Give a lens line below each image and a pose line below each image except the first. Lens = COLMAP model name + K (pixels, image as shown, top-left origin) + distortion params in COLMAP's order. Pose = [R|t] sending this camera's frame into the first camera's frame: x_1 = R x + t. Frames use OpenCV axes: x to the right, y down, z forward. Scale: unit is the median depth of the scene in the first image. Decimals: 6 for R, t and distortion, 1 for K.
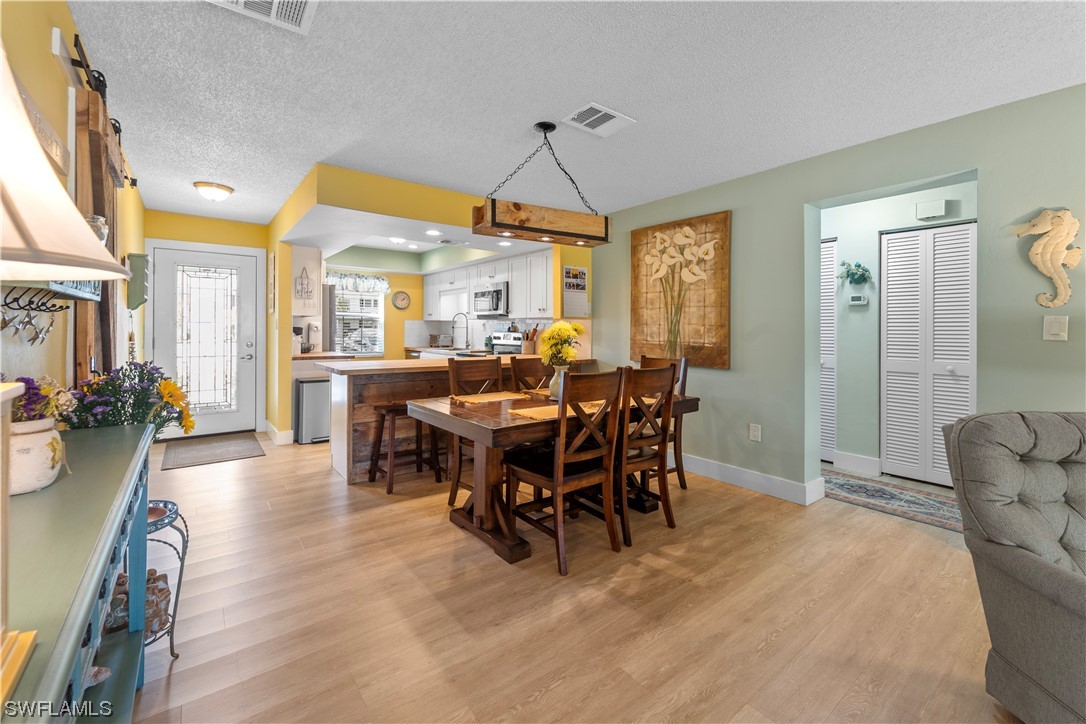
lens RADIAL K [[452.1, 0, 541.1], [0, 452.1, 329.2], [0, 0, 1]] dist [-0.000661, 0.000049]
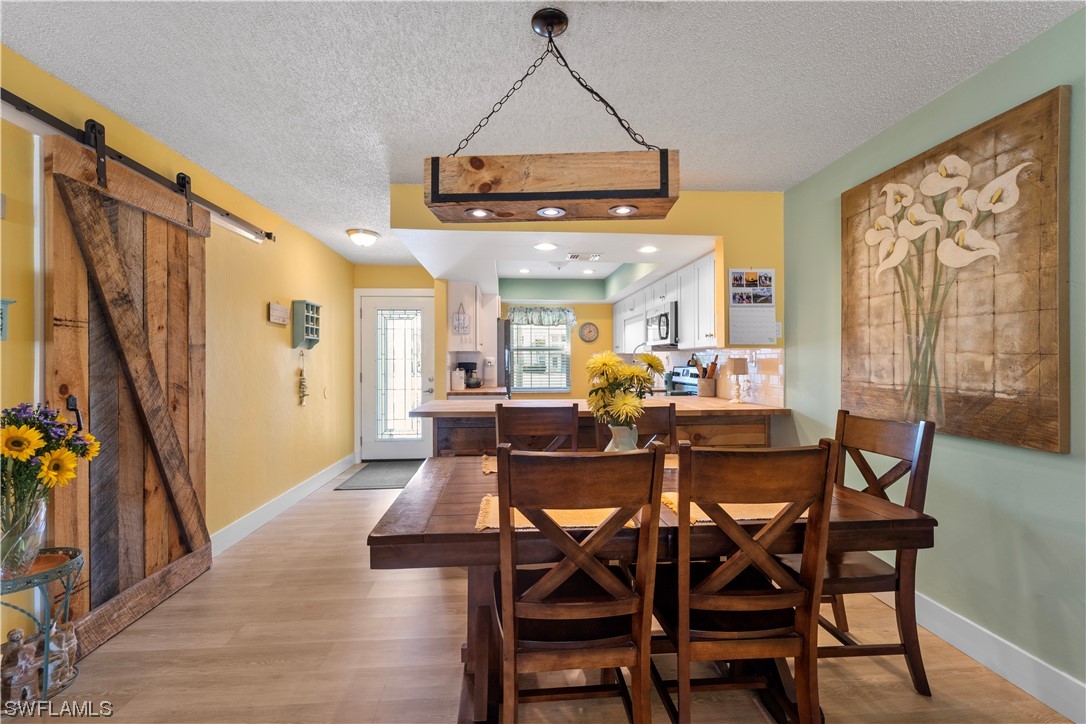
lens RADIAL K [[446.5, 0, 541.9], [0, 446.5, 362.8], [0, 0, 1]] dist [0.000937, -0.000344]
pose [[0.836002, -0.007484, -0.548676, 0.219129], [0.007892, 0.999968, -0.001614, -0.001680], [0.548670, -0.002980, 0.836034, 0.348019]]
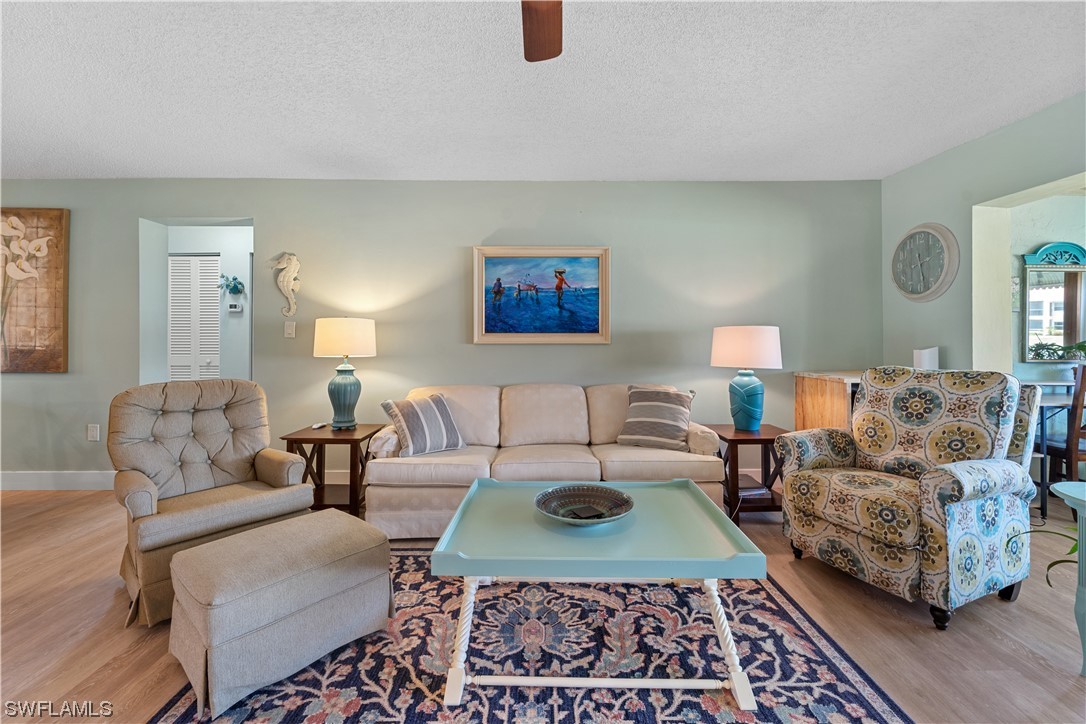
lens RADIAL K [[450.2, 0, 543.8], [0, 450.2, 332.0], [0, 0, 1]] dist [-0.000274, -0.000281]
pose [[0.603707, 0.002412, 0.797202, 0.250660], [0.004016, 0.999974, -0.006067, 0.011345], [-0.797196, 0.006864, 0.603682, -0.379439]]
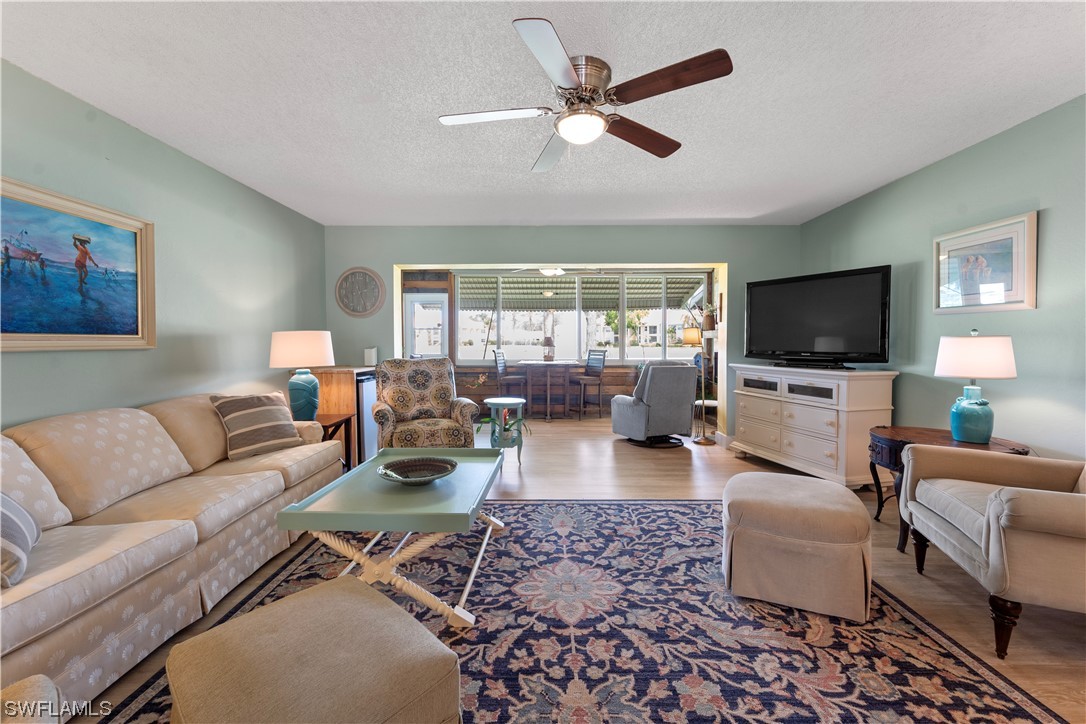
lens RADIAL K [[441.8, 0, 539.2], [0, 441.8, 355.4], [0, 0, 1]] dist [-0.000686, -0.000609]
pose [[-0.783603, -0.024463, 0.620780, 0.158777], [-0.003279, 0.999373, 0.035242, 0.013582], [-0.621253, 0.025580, -0.783192, 0.237557]]
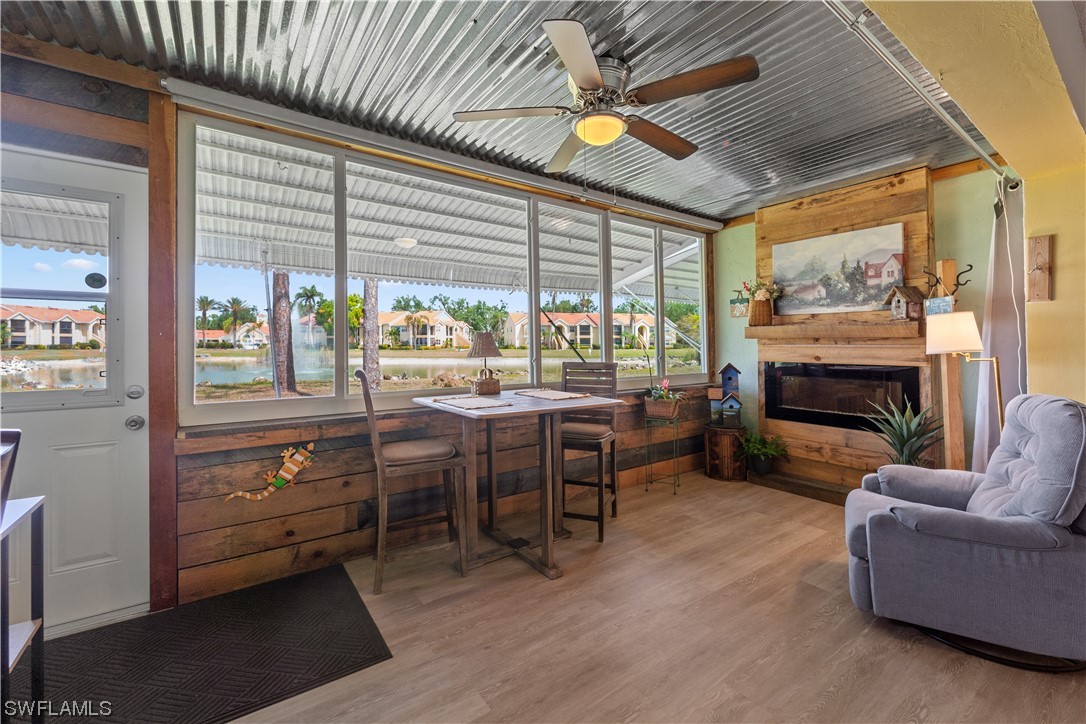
lens RADIAL K [[446.9, 0, 542.2], [0, 446.9, 341.3], [0, 0, 1]] dist [0.003035, -0.003670]
pose [[-0.999449, -0.006769, 0.032498, 1.183717], [-0.006946, 0.999962, -0.005346, 0.020454], [-0.032461, -0.005569, -0.999458, -0.513633]]
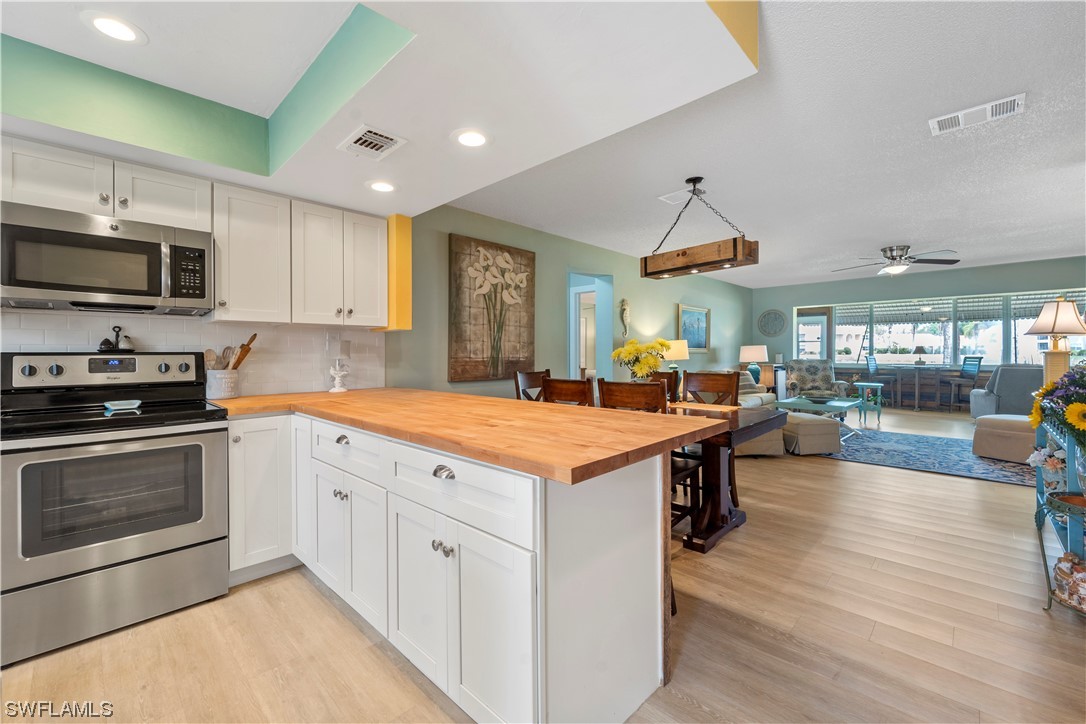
lens RADIAL K [[445.0, 0, 539.5], [0, 445.0, 352.9], [0, 0, 1]] dist [0.001015, -0.000210]
pose [[-0.141296, -0.011006, 0.989906, -0.780626], [0.002383, 0.999932, 0.011458, 0.005265], [-0.989964, 0.003978, -0.141260, 1.094380]]
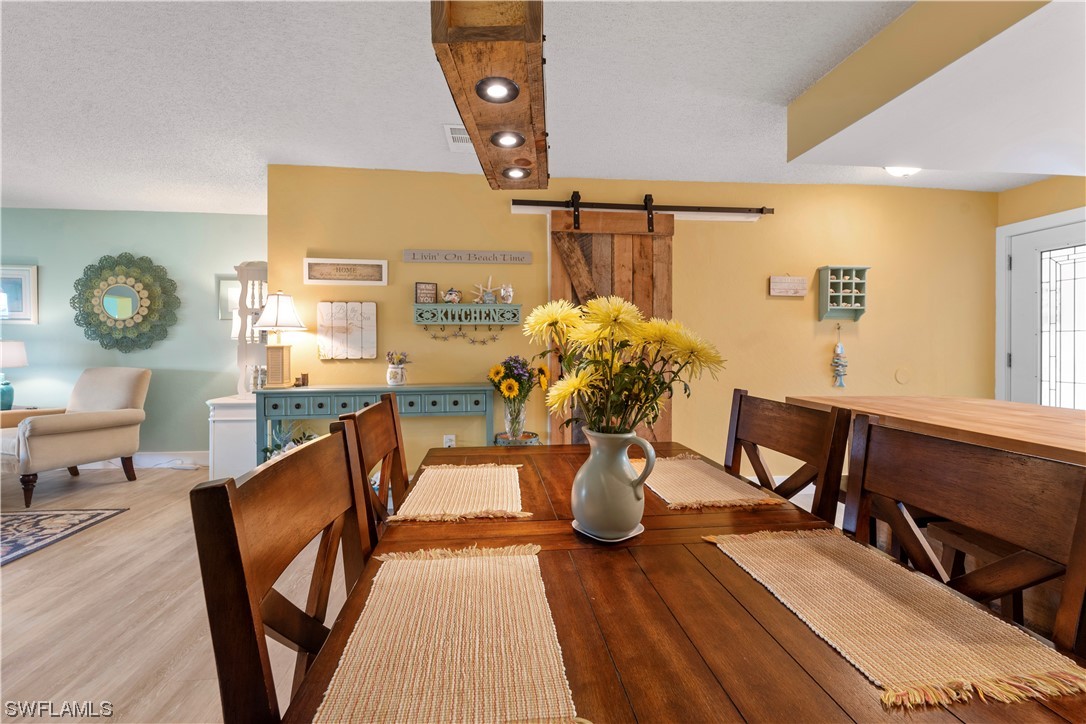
lens RADIAL K [[448.2, 0, 536.8], [0, 448.2, 346.4], [0, 0, 1]] dist [0.001476, 0.000051]
pose [[-0.528306, -0.004376, -0.849043, 0.277275], [-0.004848, 0.999986, -0.002137, 0.015508], [0.849040, 0.002987, -0.528320, 0.880501]]
